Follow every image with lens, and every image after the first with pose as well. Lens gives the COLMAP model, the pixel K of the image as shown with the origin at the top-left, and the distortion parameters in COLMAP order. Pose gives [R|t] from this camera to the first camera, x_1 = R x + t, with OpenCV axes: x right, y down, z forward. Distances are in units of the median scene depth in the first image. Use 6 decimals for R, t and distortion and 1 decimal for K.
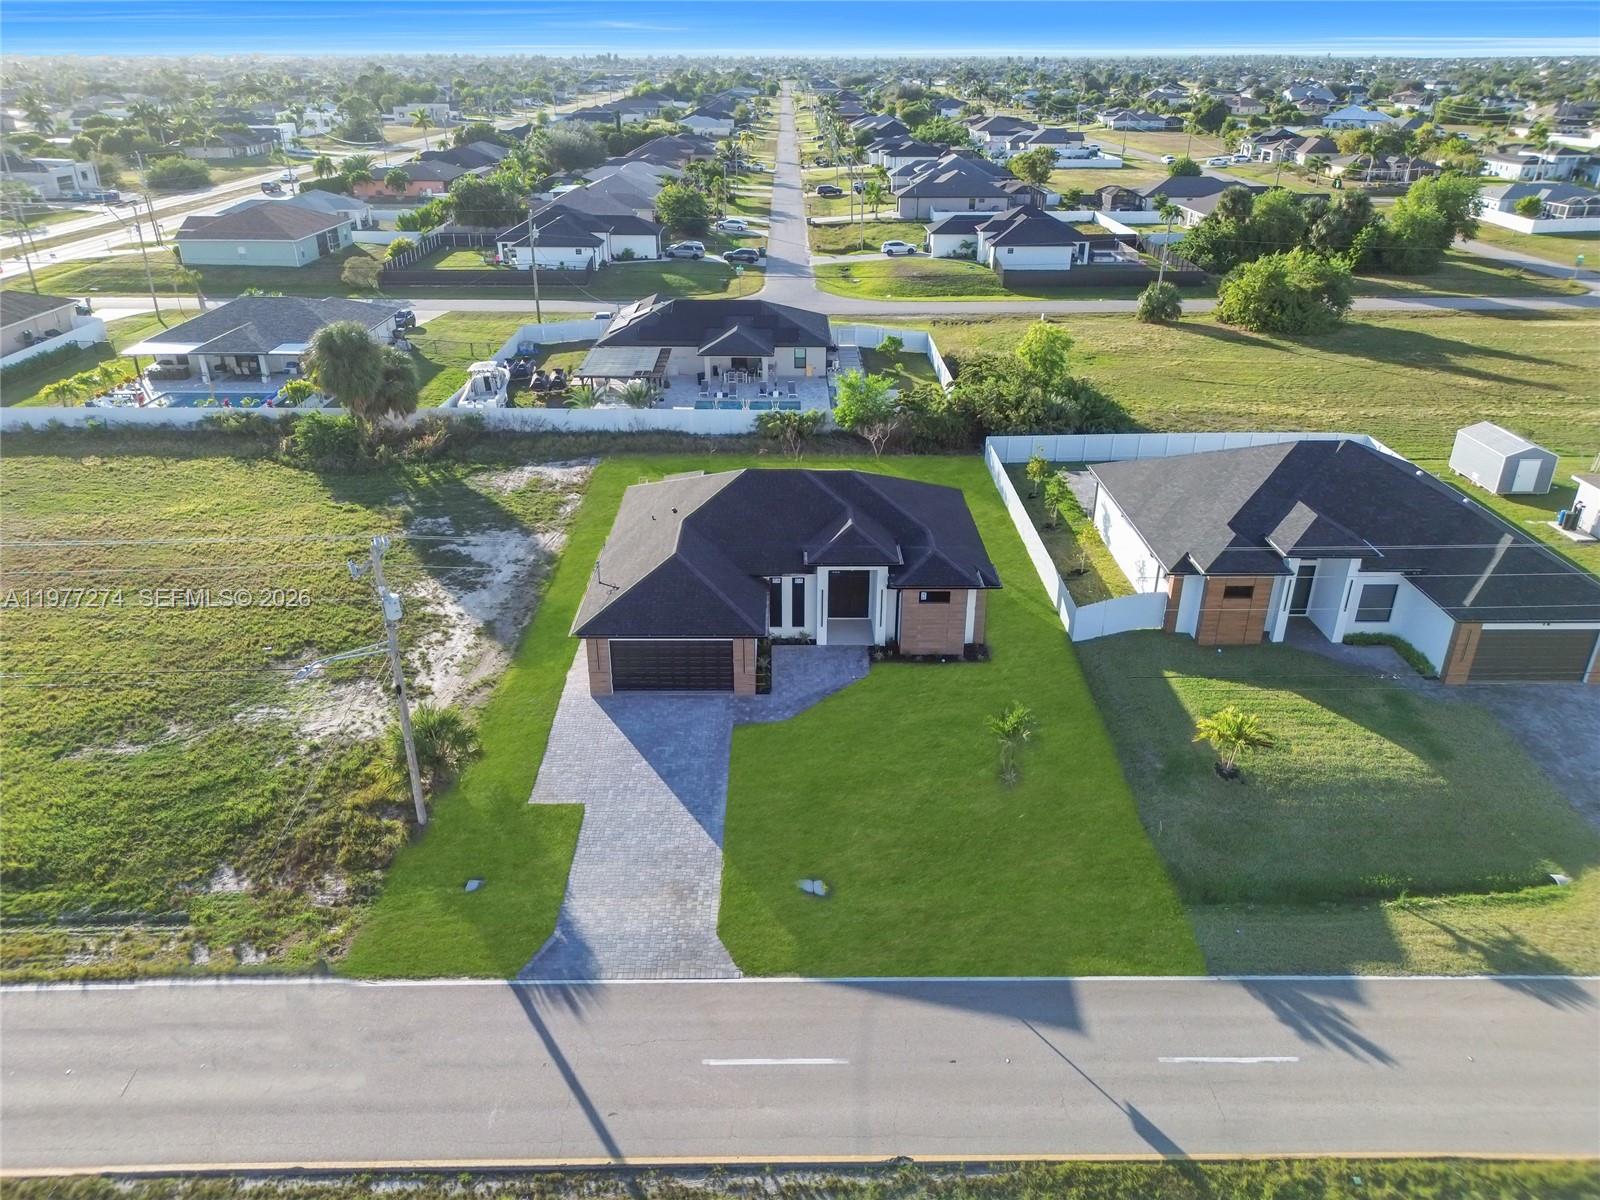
lens RADIAL K [[1121.4, 0, 800.0], [0, 1121.4, 600.0], [0, 0, 1]] dist [0.068451, -0.076249]
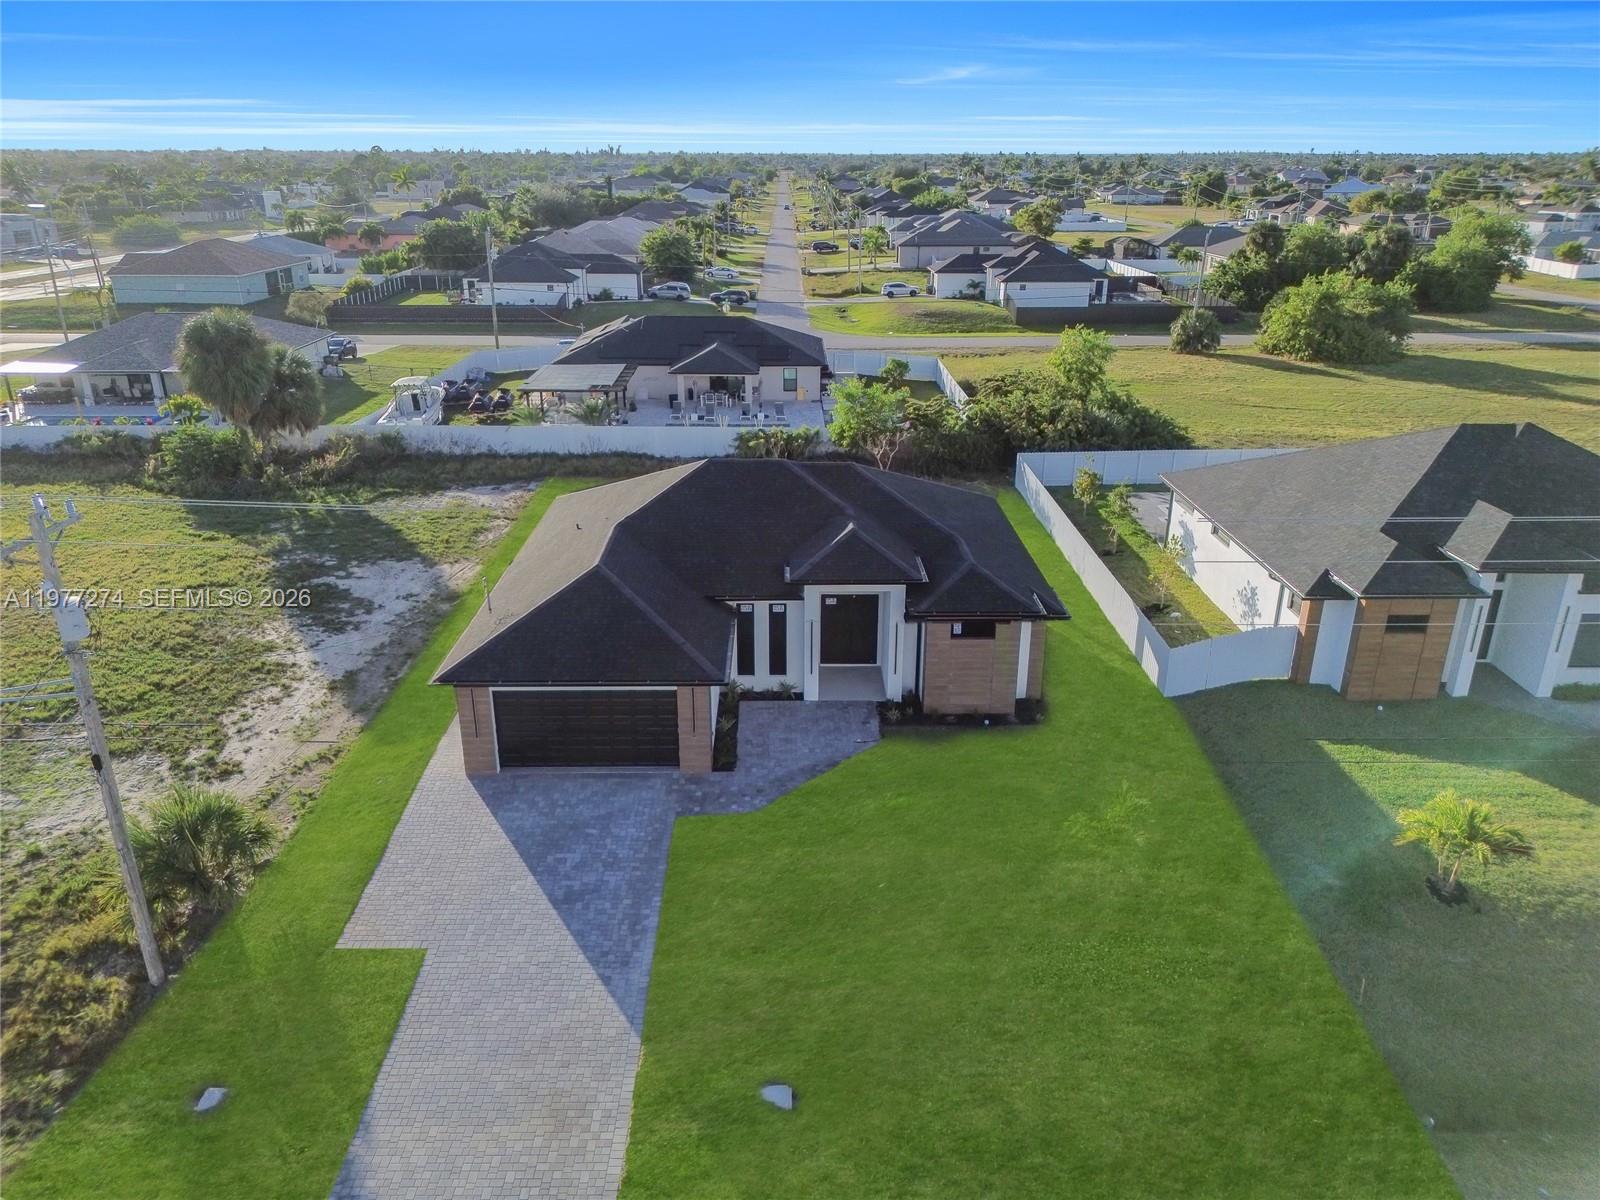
lens RADIAL K [[1121.4, 0, 800.0], [0, 1121.4, 600.0], [0, 0, 1]] dist [0.068451, -0.076249]
pose [[0.999998, -0.001518, 0.001437, 0.009245], [0.001619, 0.997309, -0.073293, 0.023077], [-0.001322, 0.073296, 0.997309, 0.237228]]
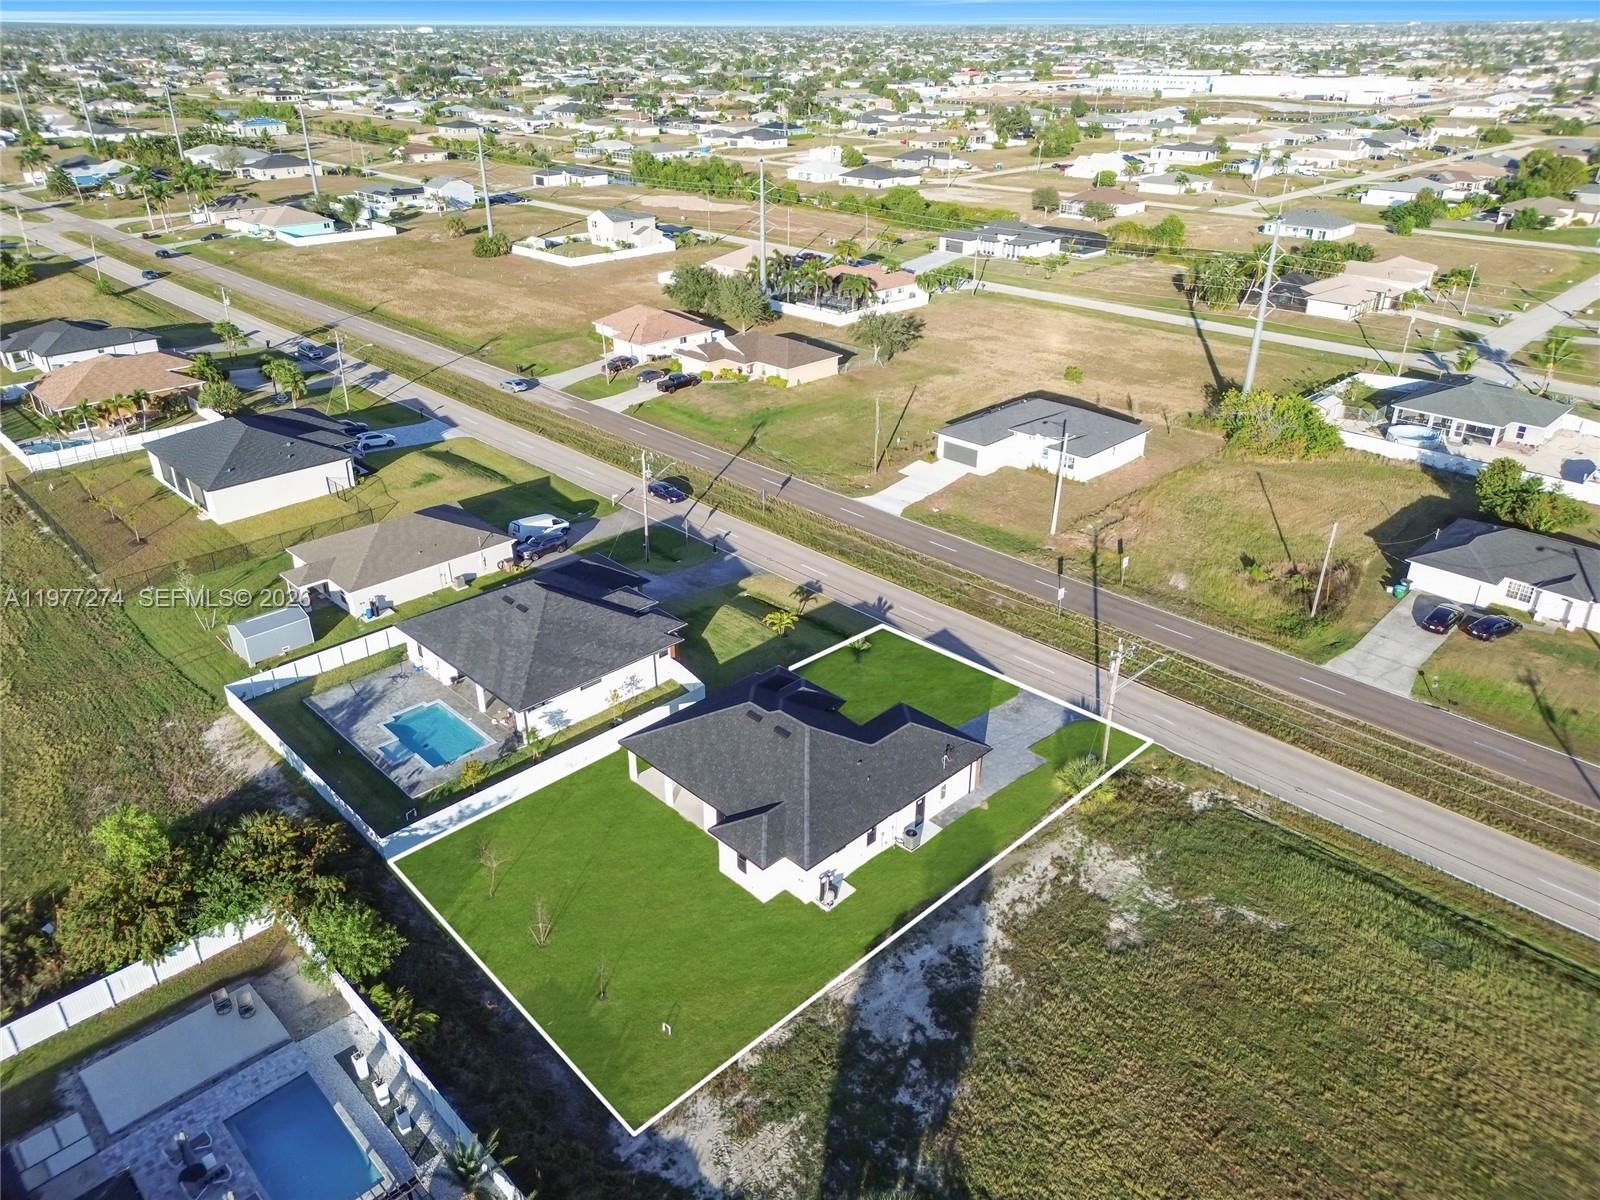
lens RADIAL K [[1121.4, 0, 800.0], [0, 1121.4, 600.0], [0, 0, 1]] dist [0.068451, -0.076249]
pose [[-0.693332, -0.328356, 0.641462, -0.714370], [0.314169, 0.663371, 0.679144, -0.949620], [-0.648528, 0.672400, -0.356776, 1.164316]]
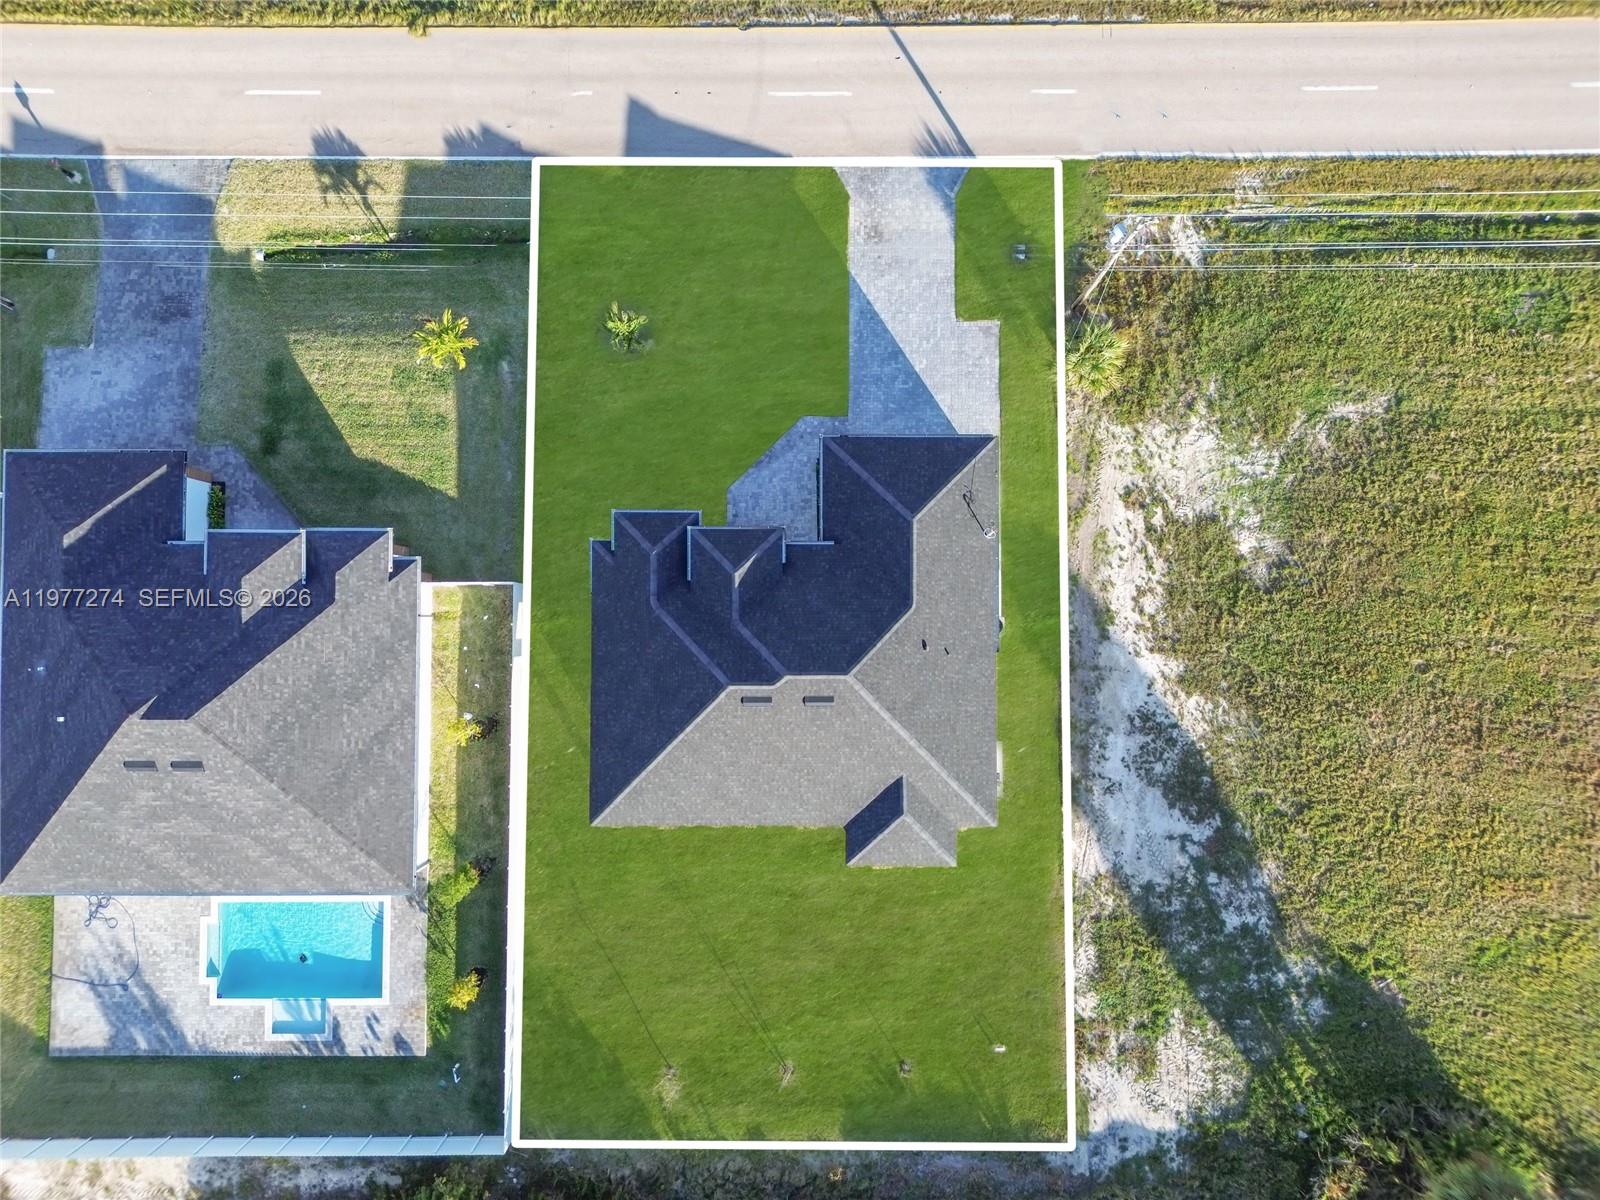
lens RADIAL K [[1121.4, 0, 800.0], [0, 1121.4, 600.0], [0, 0, 1]] dist [0.068451, -0.076249]
pose [[-0.999922, -0.012502, 0.000132, -0.008250], [0.005189, -0.405386, 0.914131, -0.754766], [-0.011375, 0.914060, 0.405419, 0.498972]]
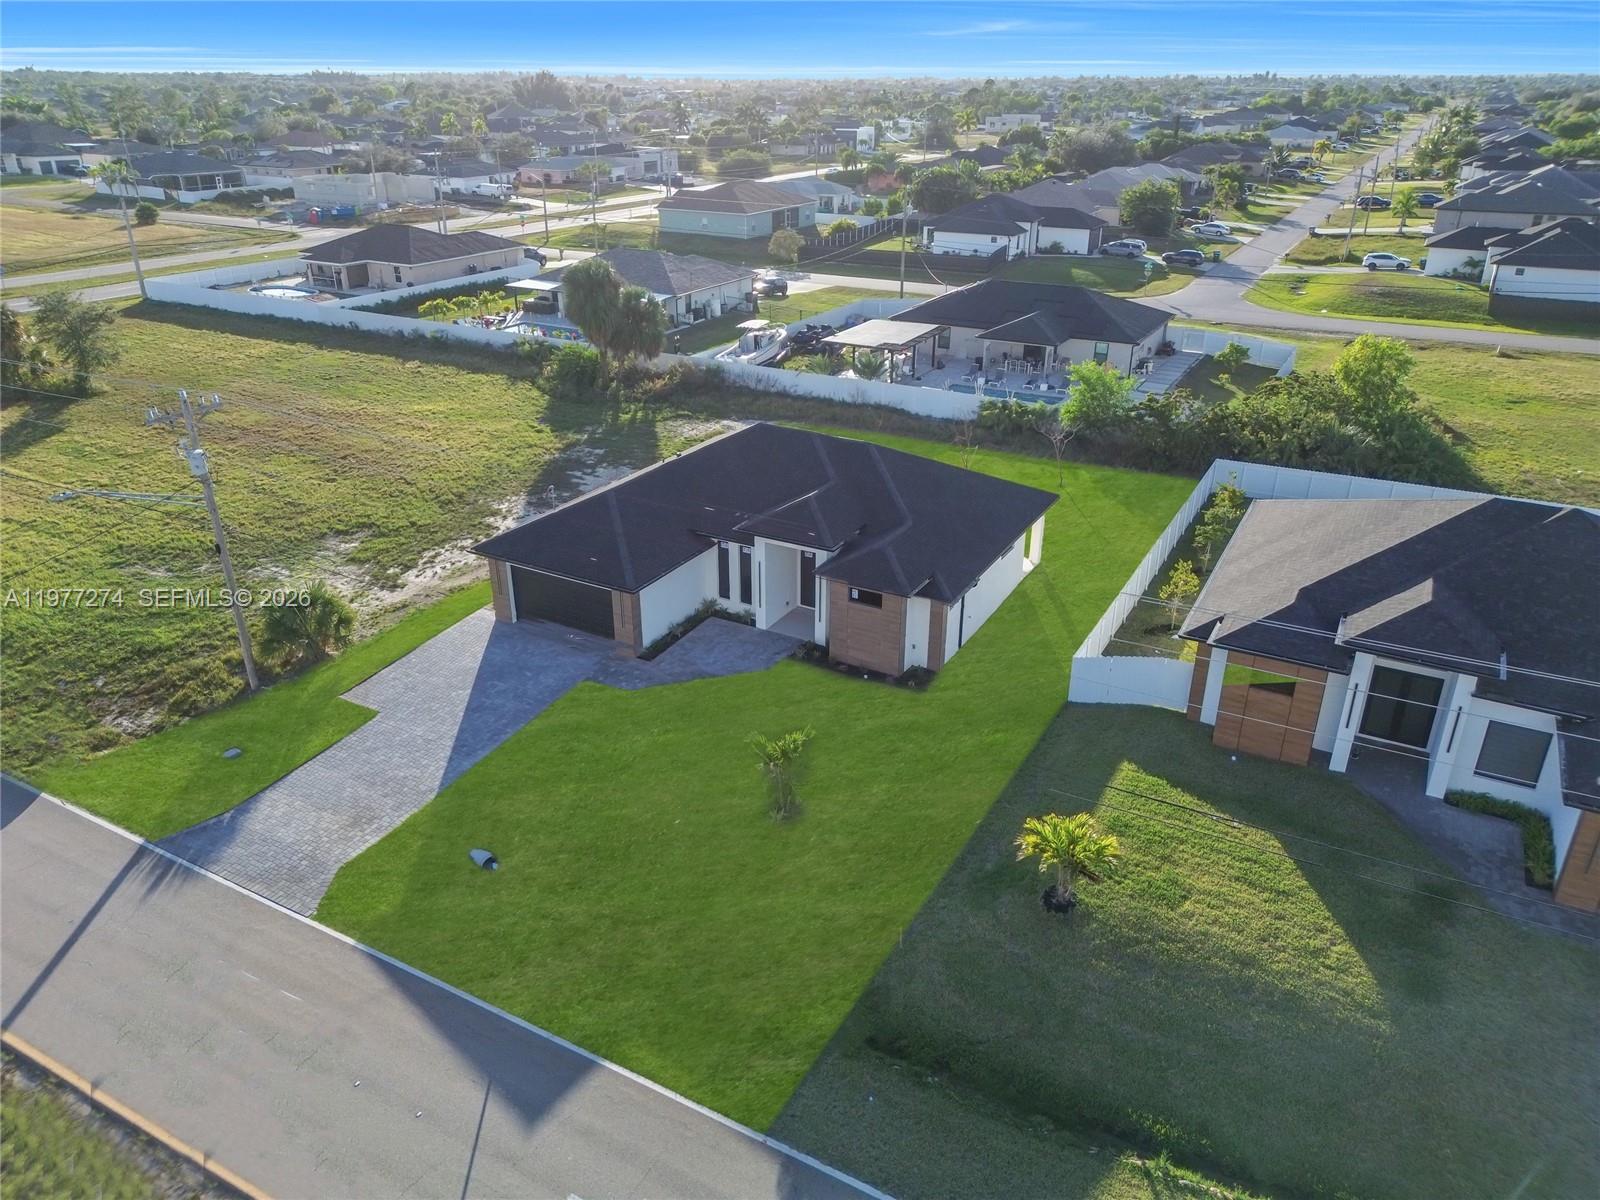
lens RADIAL K [[1121.4, 0, 800.0], [0, 1121.4, 600.0], [0, 0, 1]] dist [0.068451, -0.076249]
pose [[0.868871, 0.207444, -0.449478, 0.346487], [-0.214993, 0.975994, 0.034846, -0.014756], [0.445916, 0.066358, 0.892612, 0.192090]]
